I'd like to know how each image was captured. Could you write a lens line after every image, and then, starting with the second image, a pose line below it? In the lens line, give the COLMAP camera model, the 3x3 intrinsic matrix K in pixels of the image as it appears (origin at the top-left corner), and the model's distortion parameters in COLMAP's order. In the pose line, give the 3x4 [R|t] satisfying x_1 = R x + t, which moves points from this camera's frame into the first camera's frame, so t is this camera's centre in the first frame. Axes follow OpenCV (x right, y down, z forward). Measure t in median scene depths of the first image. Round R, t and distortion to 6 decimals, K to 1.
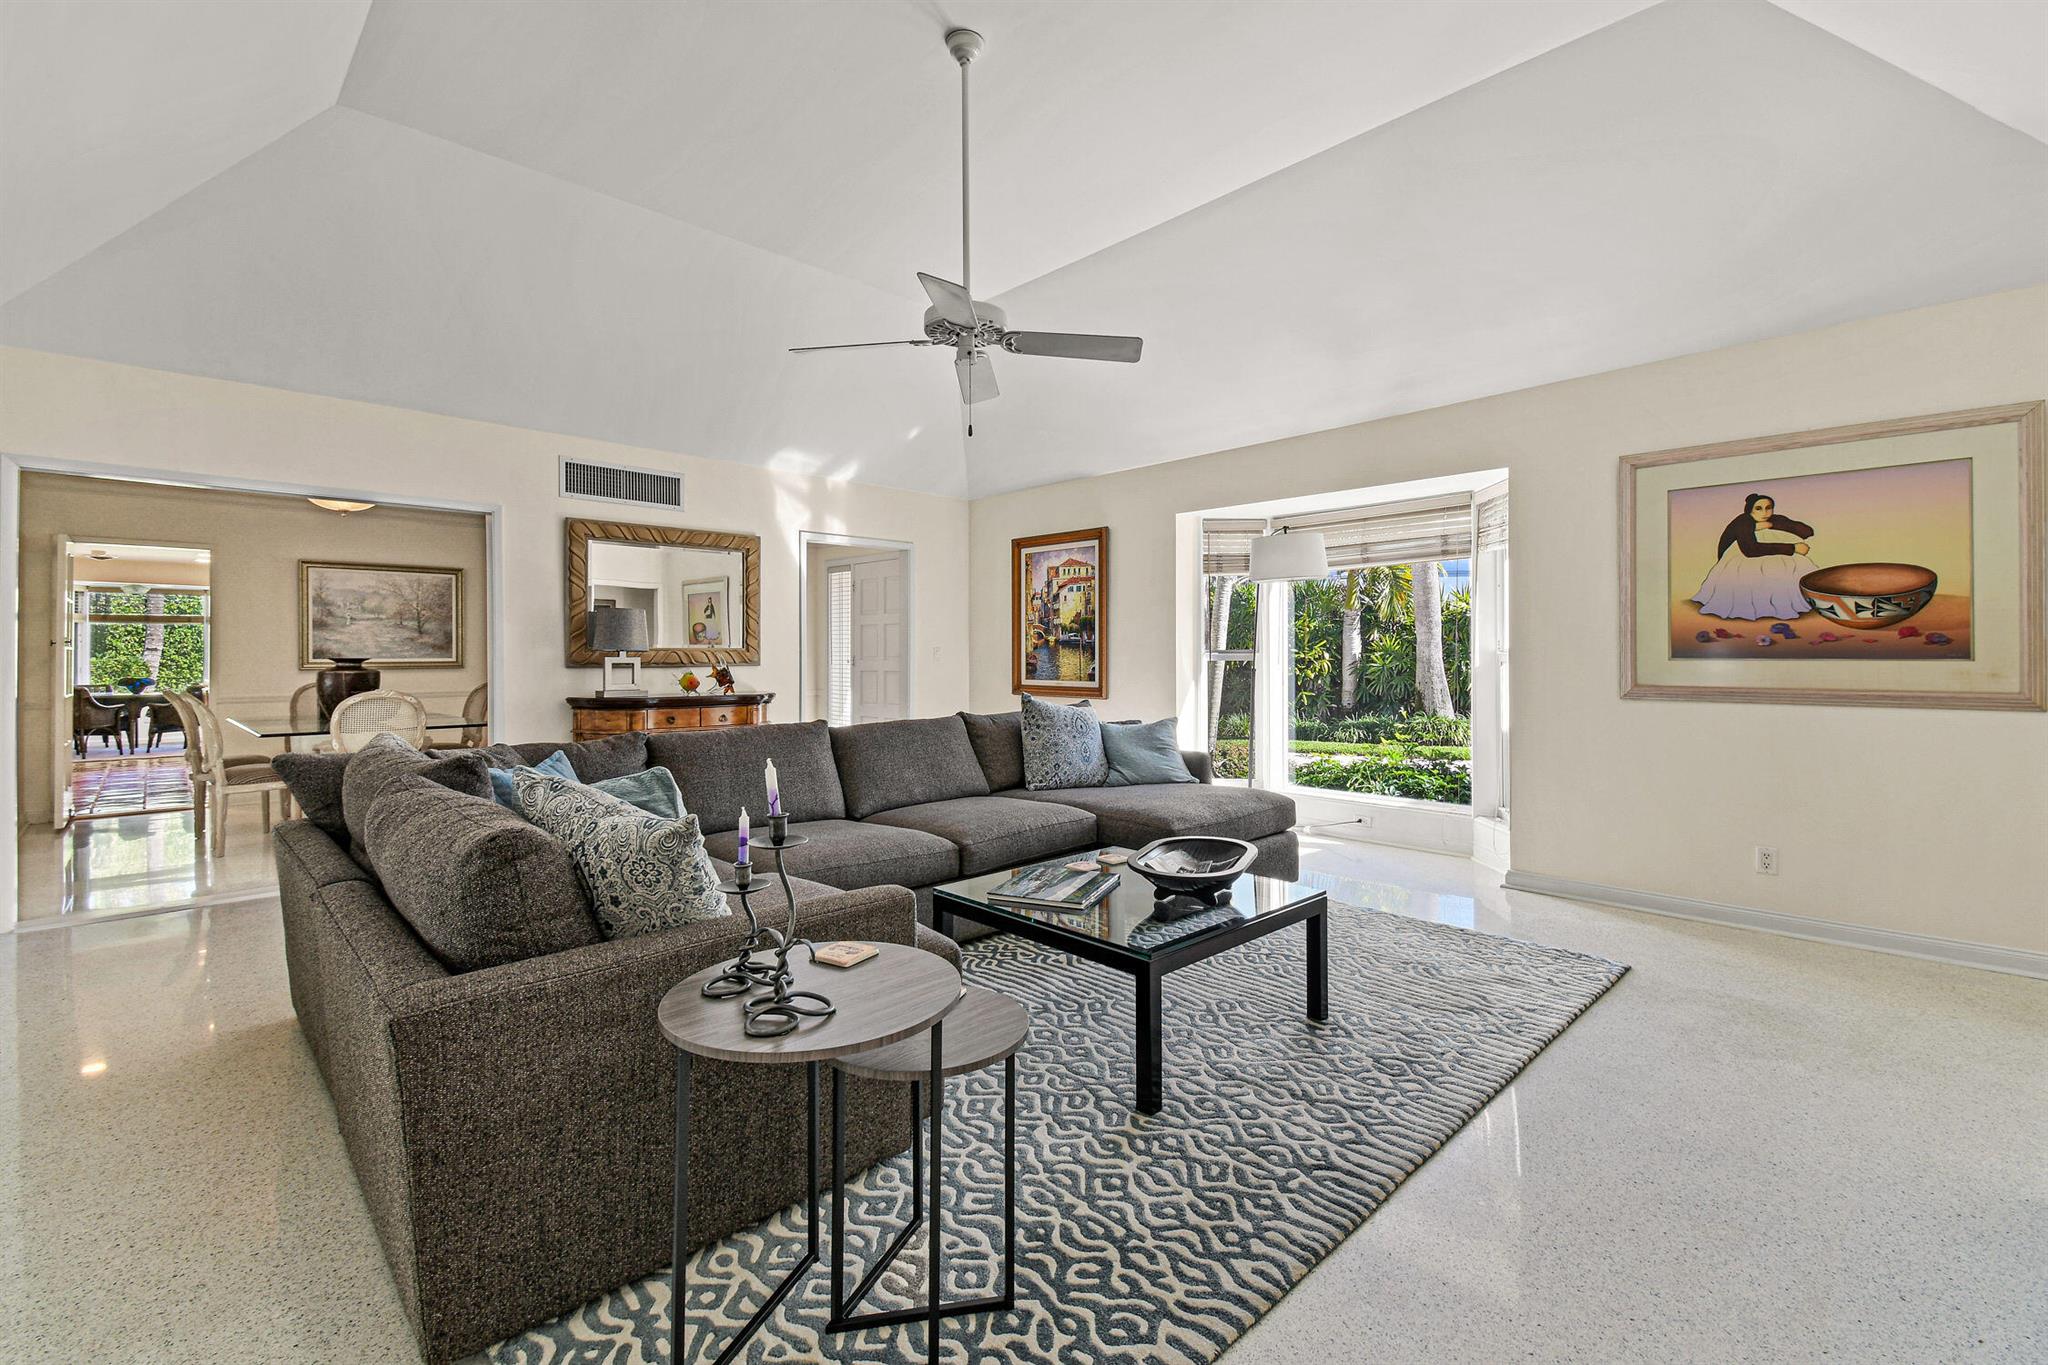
lens RADIAL K [[897.2, 0, 1036.5], [0, 897.2, 669.7], [0, 0, 1]] dist [0.045245, -0.024054]
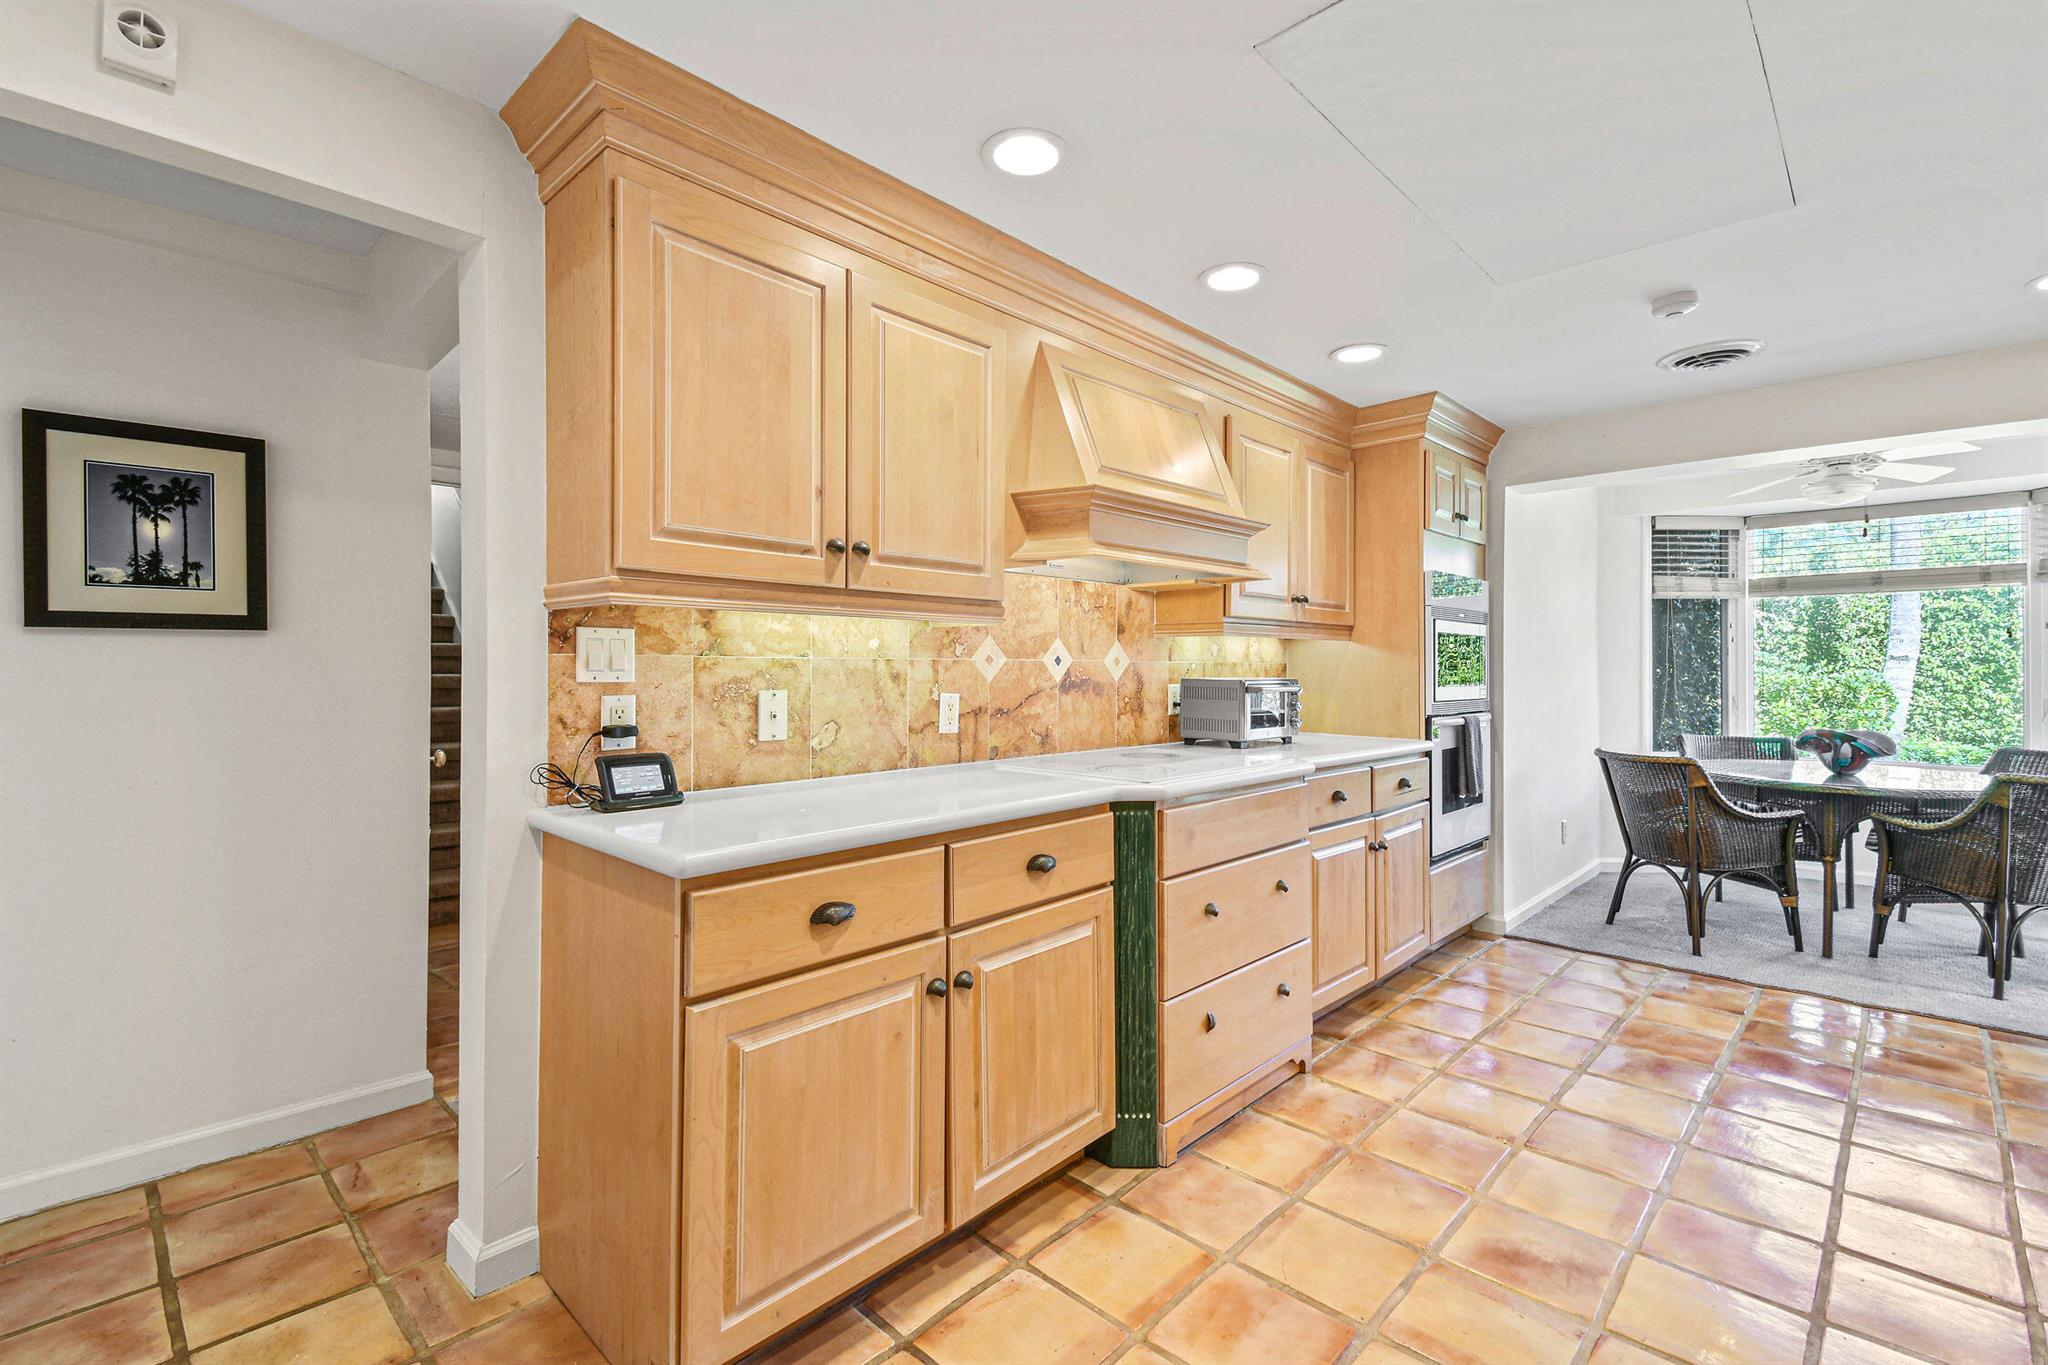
lens RADIAL K [[897.2, 0, 1036.5], [0, 897.2, 669.7], [0, 0, 1]] dist [0.045245, -0.024054]
pose [[0.043165, 0.001165, -0.999067, -1.347268], [-0.015810, 0.999875, 0.000483, -0.022189], [0.998943, 0.015775, 0.043179, 1.410286]]
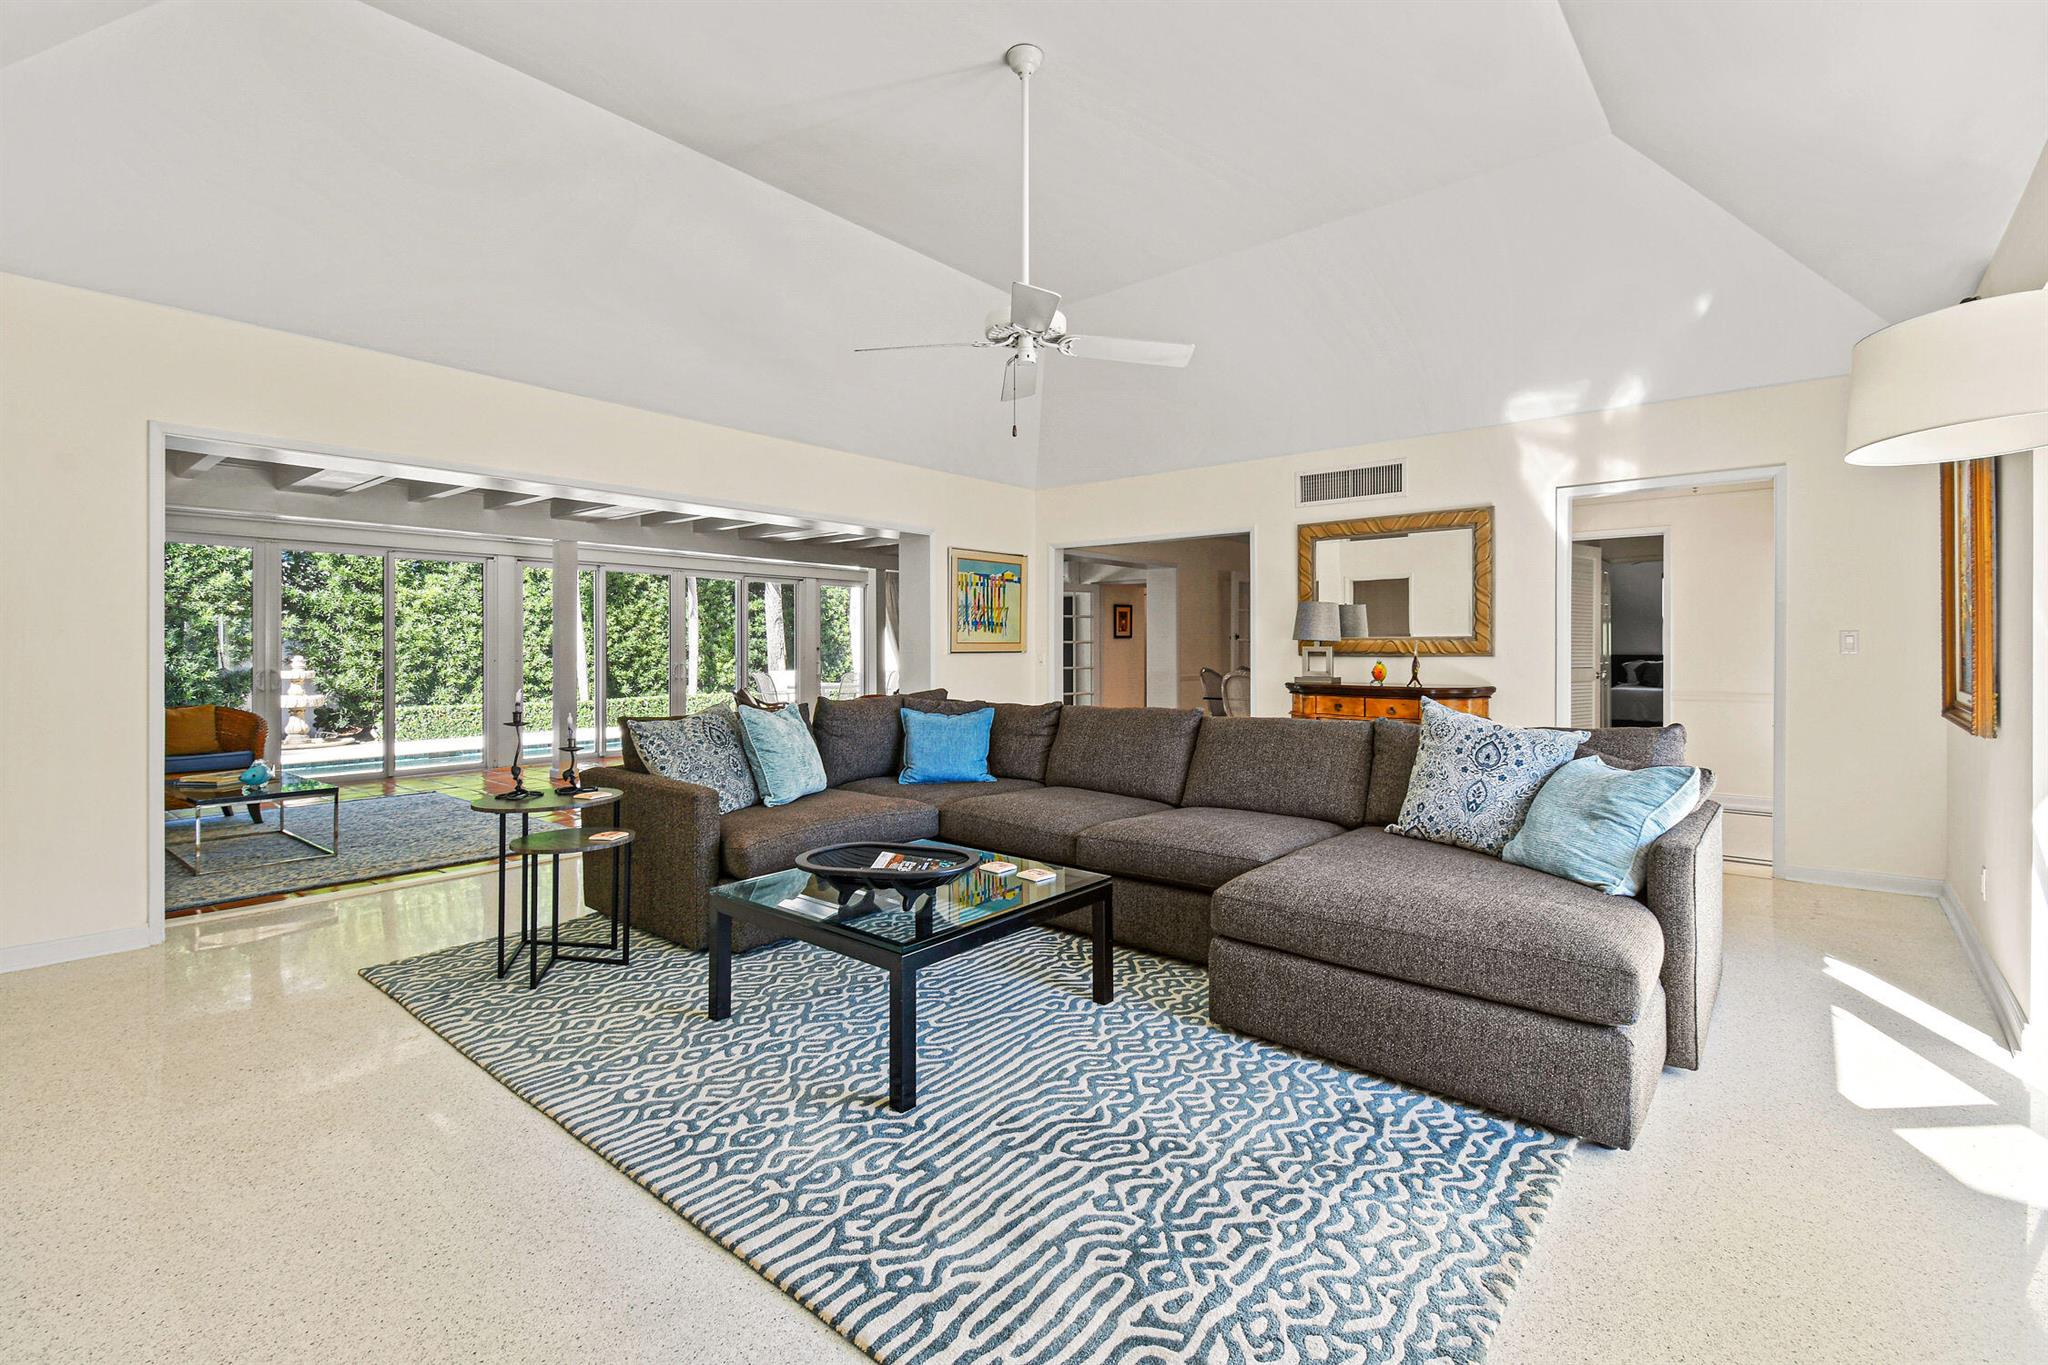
lens RADIAL K [[897.2, 0, 1036.5], [0, 897.2, 669.7], [0, 0, 1]] dist [0.045245, -0.024054]
pose [[0.107431, 0.028243, -0.993811, 0.590618], [-0.014142, 0.999539, 0.026877, -0.010226], [0.994112, 0.011167, 0.107781, 0.553580]]
